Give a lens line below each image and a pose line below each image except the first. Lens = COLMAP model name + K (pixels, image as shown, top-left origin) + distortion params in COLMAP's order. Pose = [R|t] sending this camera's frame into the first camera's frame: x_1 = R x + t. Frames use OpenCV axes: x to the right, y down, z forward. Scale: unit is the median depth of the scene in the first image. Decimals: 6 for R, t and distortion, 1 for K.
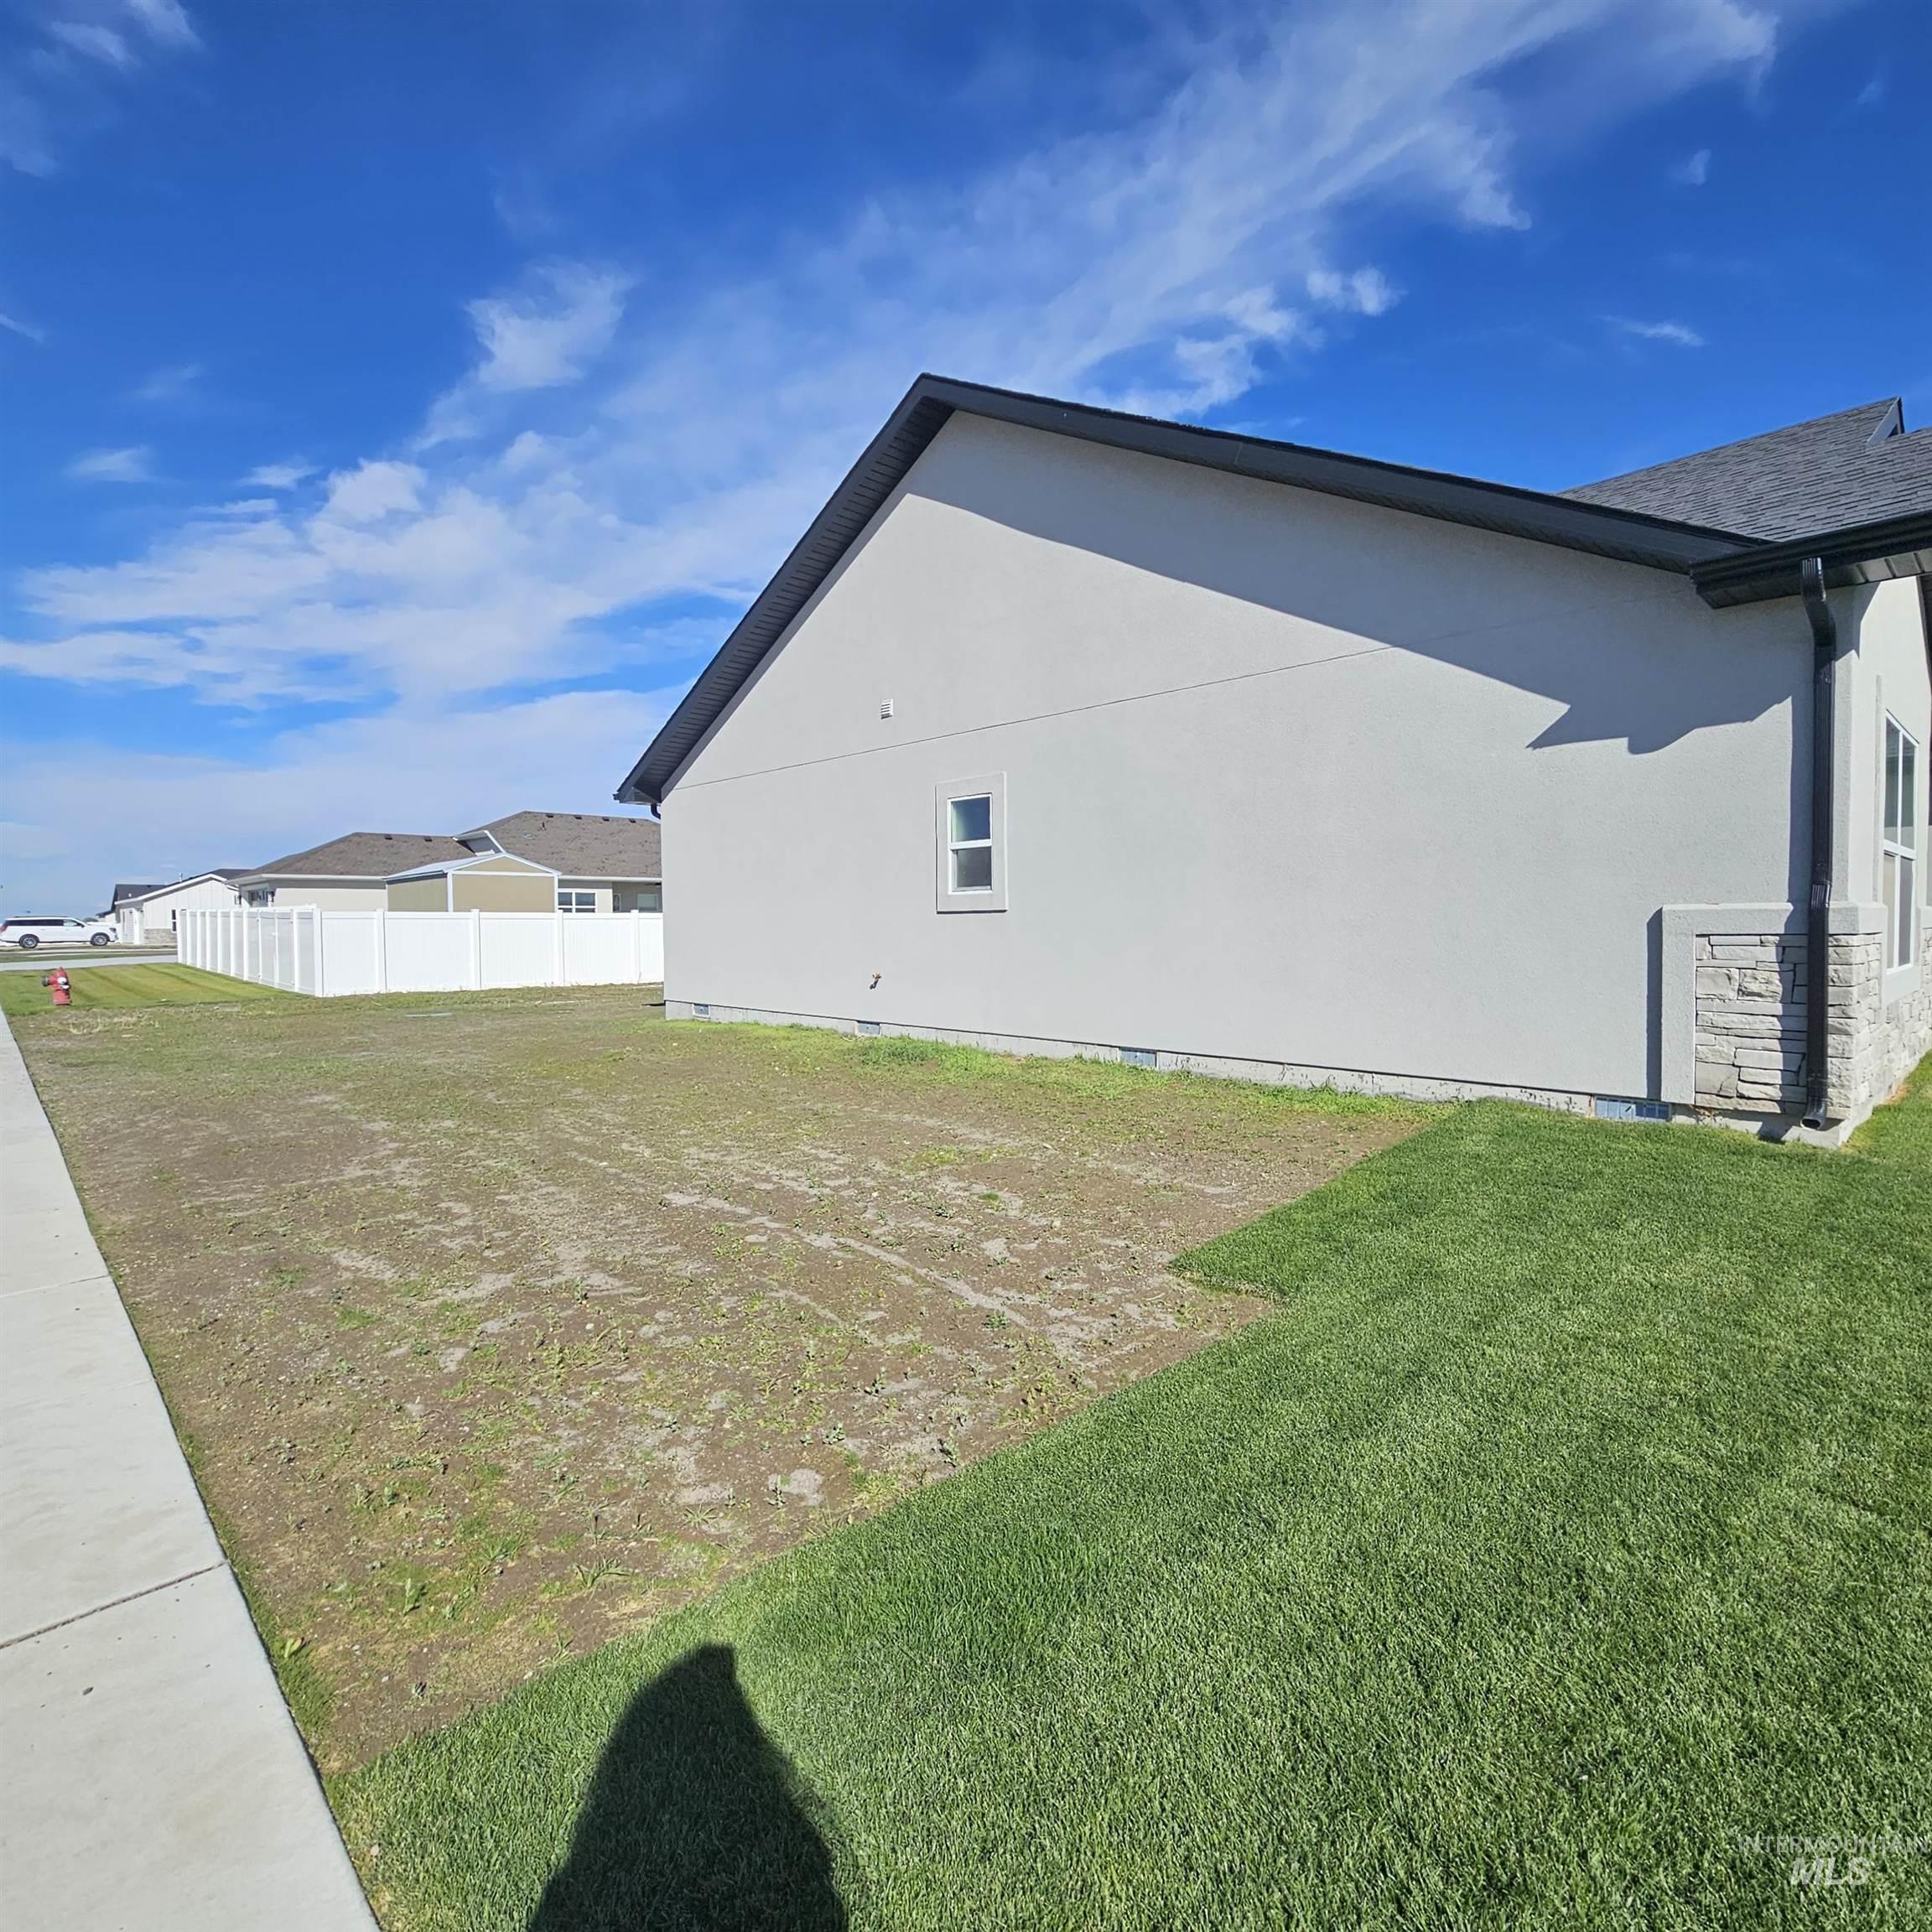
lens RADIAL K [[1055.0, 0, 975.7], [0, 1055.0, 961.3], [0, 0, 1]] dist [-0.001129, 0.000440]
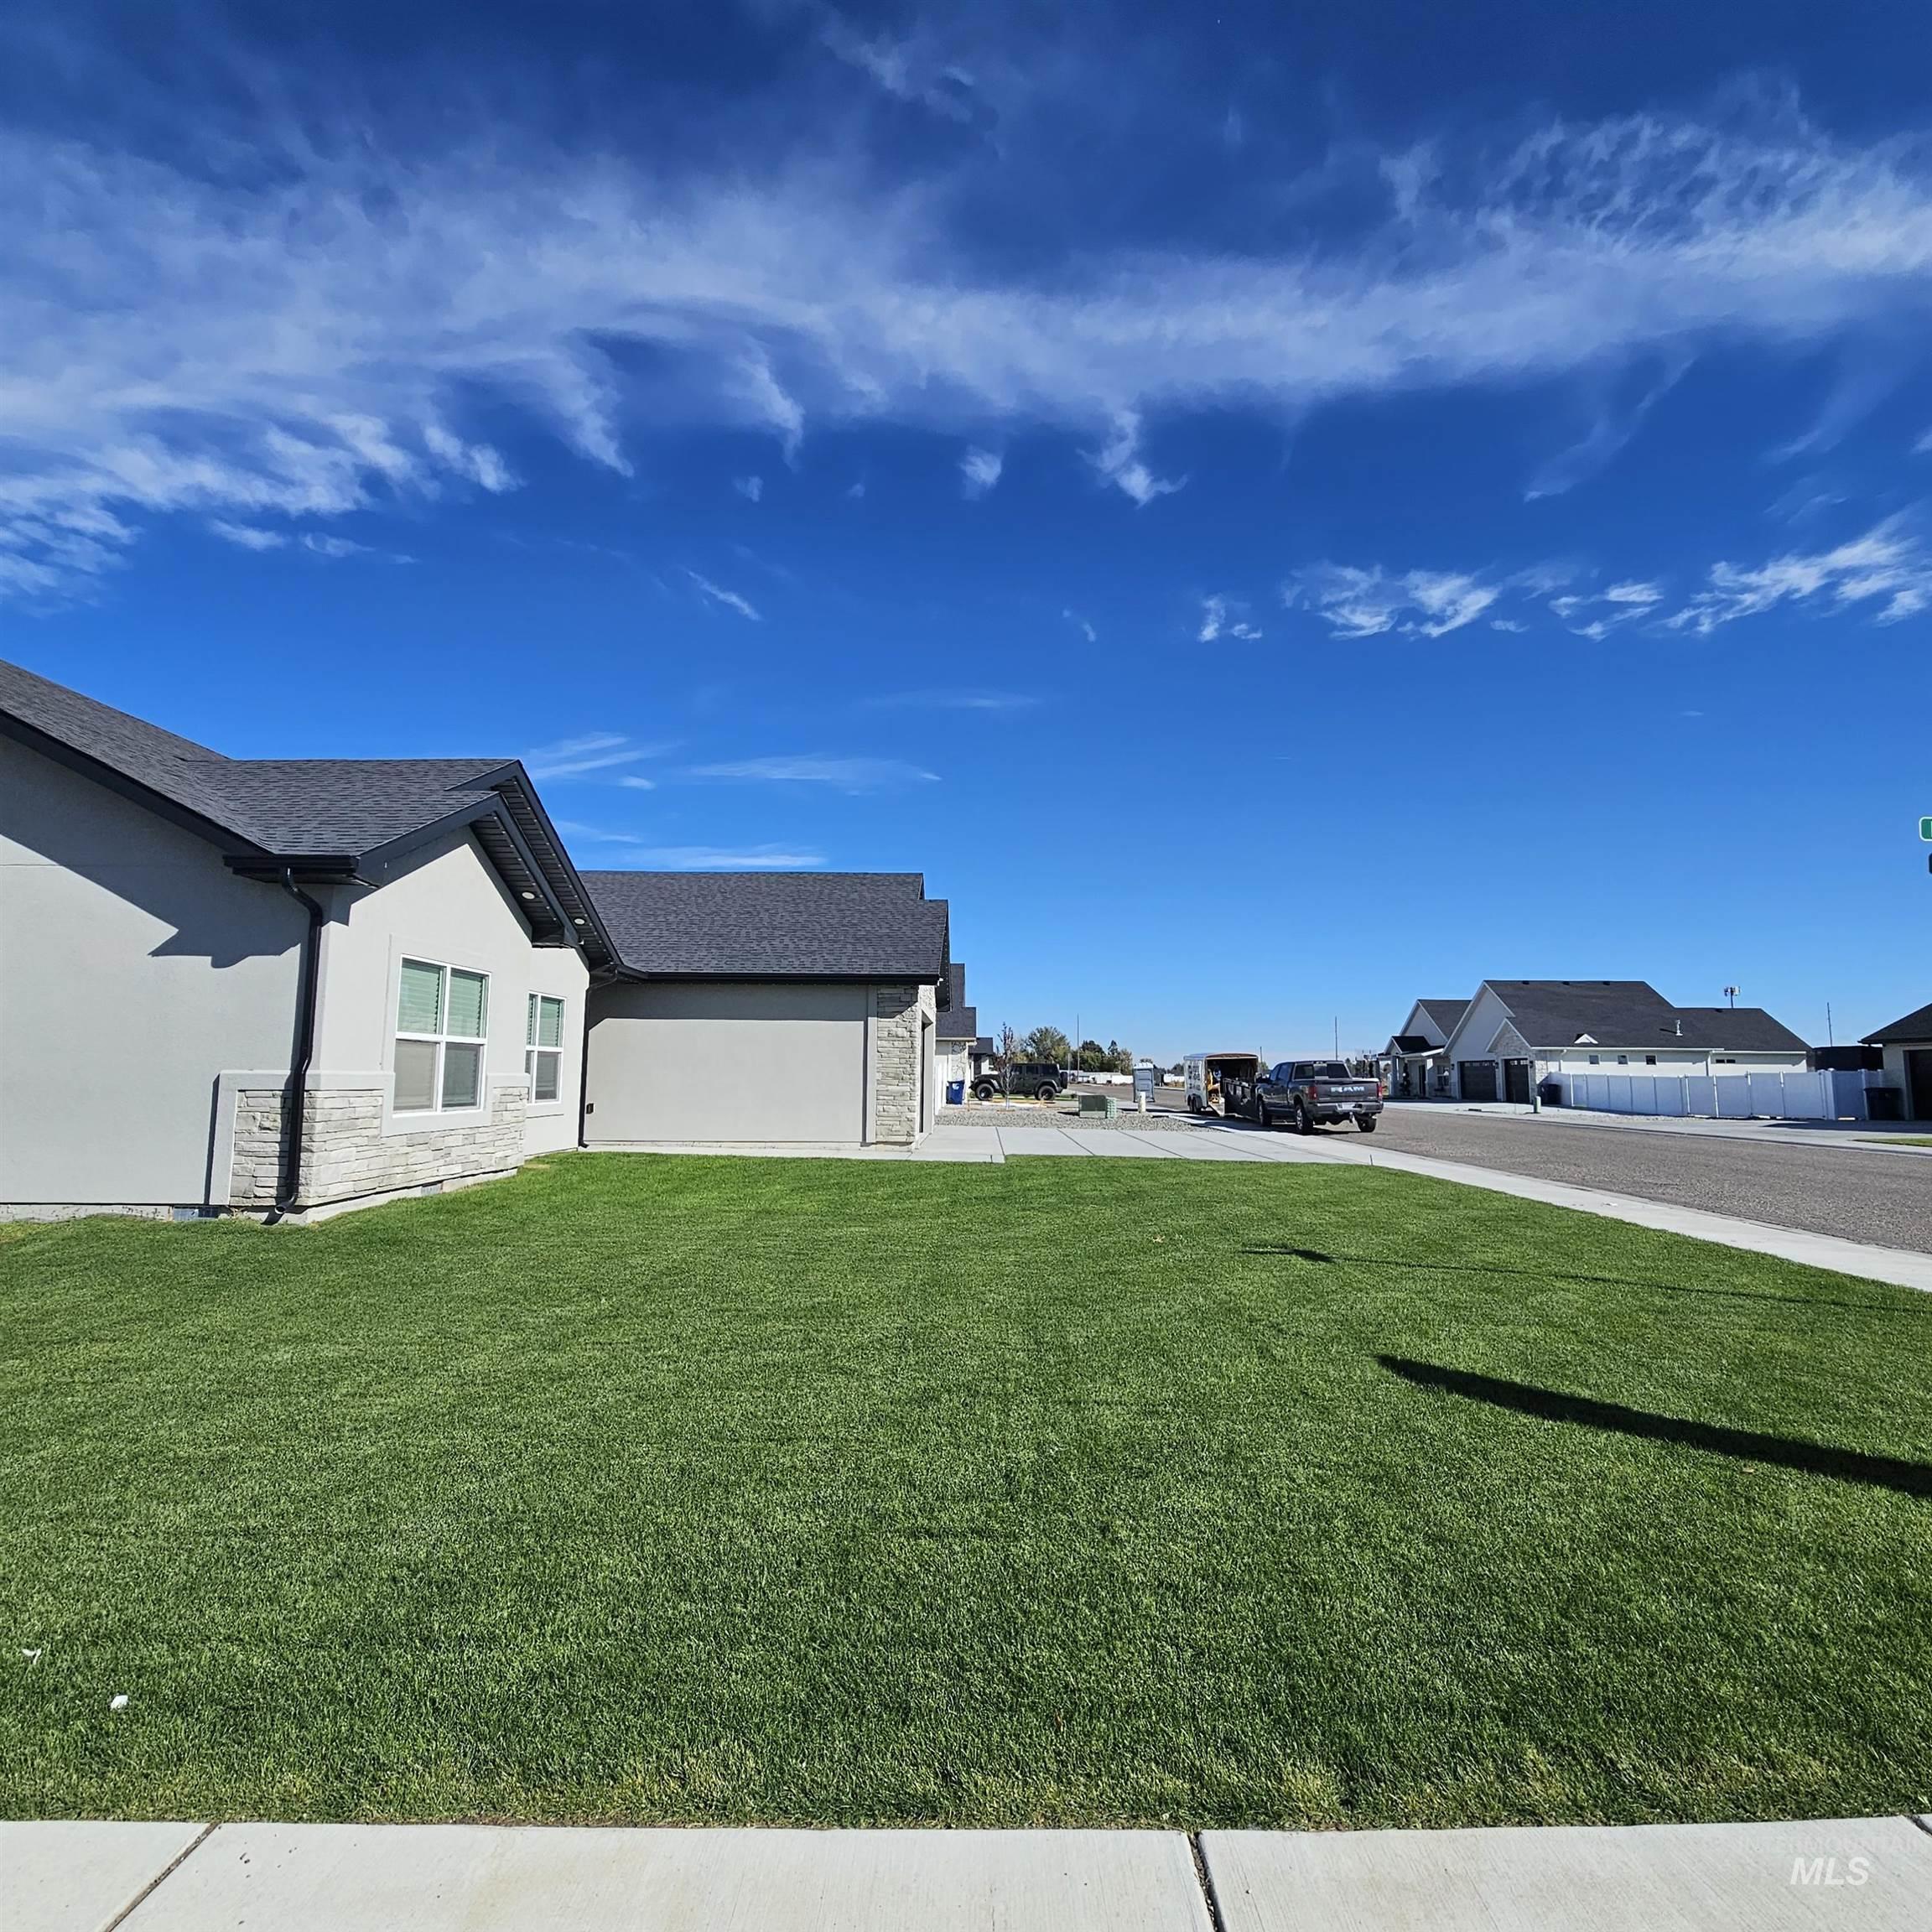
lens RADIAL K [[1055.0, 0, 975.7], [0, 1055.0, 961.3], [0, 0, 1]] dist [-0.001129, 0.000440]
pose [[0.690606, 0.091013, 0.717481, 0.309069], [0.014894, 0.990050, -0.139924, 0.019113], [-0.723077, 0.107319, 0.682380, -0.824985]]
